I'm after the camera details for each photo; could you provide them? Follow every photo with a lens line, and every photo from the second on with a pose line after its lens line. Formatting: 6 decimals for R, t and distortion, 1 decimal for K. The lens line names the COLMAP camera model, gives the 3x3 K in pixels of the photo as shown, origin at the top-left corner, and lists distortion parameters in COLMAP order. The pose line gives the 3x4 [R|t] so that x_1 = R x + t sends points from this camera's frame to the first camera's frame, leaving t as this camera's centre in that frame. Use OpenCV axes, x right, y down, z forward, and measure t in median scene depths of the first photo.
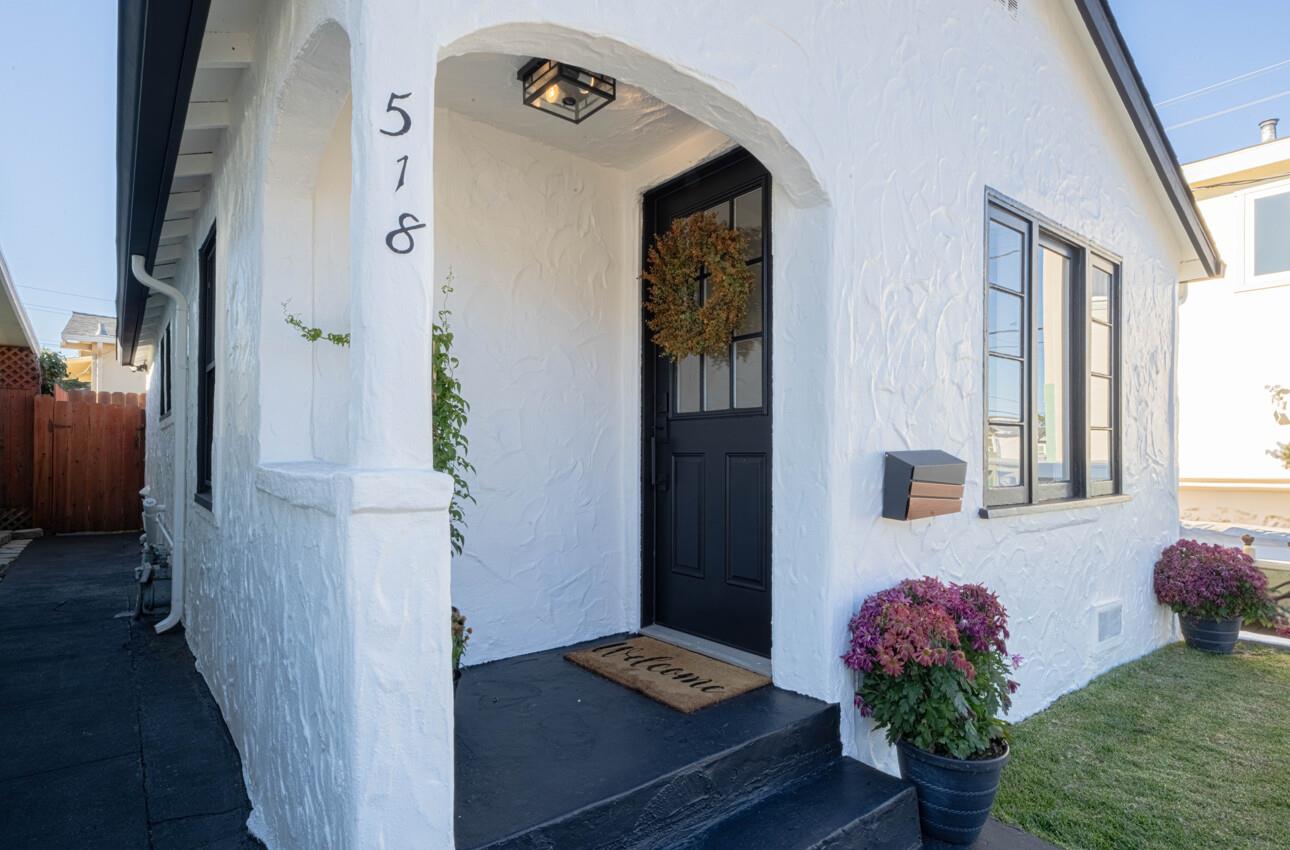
lens RADIAL K [[686.2, 0, 644.2], [0, 686.2, 451.9], [0, 0, 1]] dist [0.000369, -0.000146]
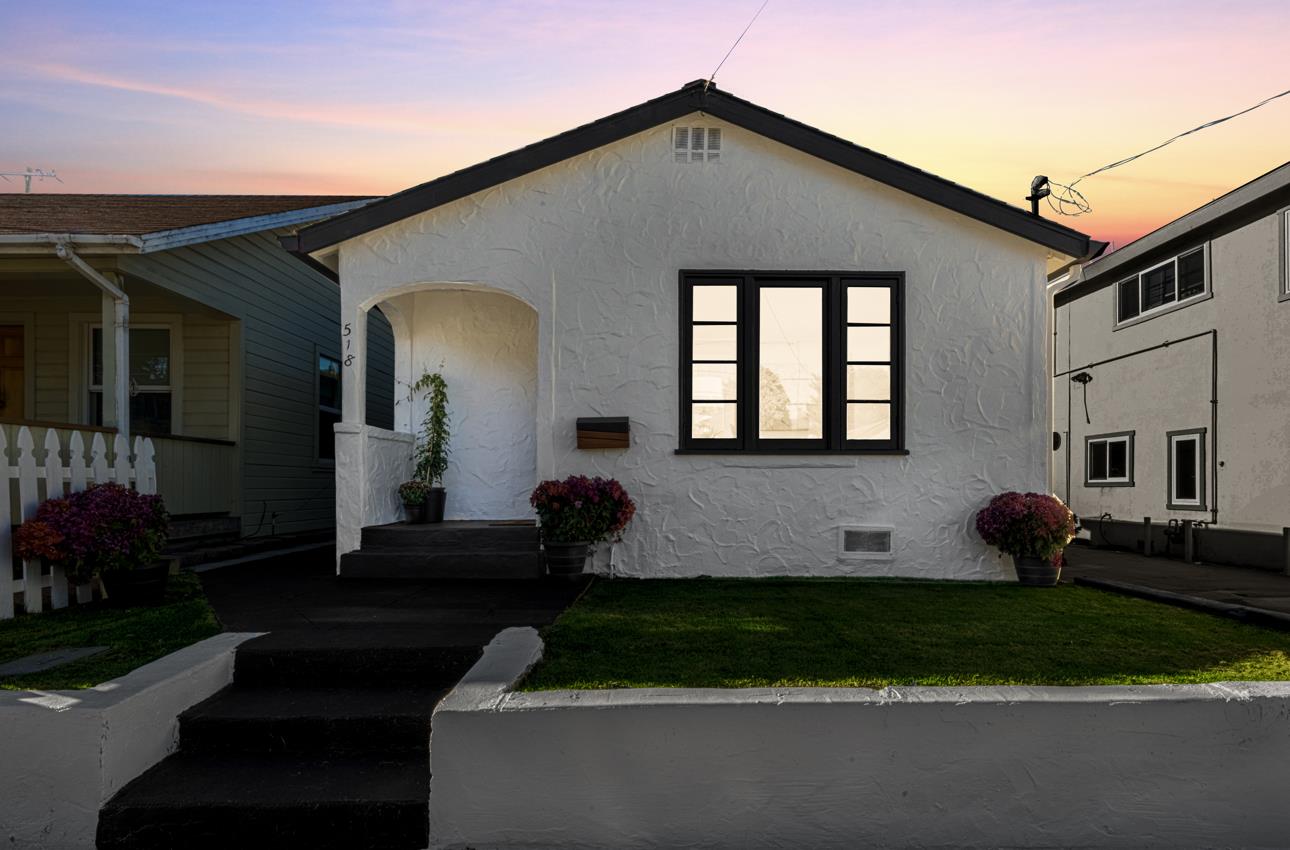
lens RADIAL K [[666.3, 0, 648.2], [0, 666.3, 486.8], [0, 0, 1]] dist [-0.000430, -0.000183]
pose [[0.788824, -0.003917, -0.614607, 1.589766], [0.002639, 0.999992, -0.002986, 0.195994], [0.614614, 0.000733, 0.788828, -0.441748]]
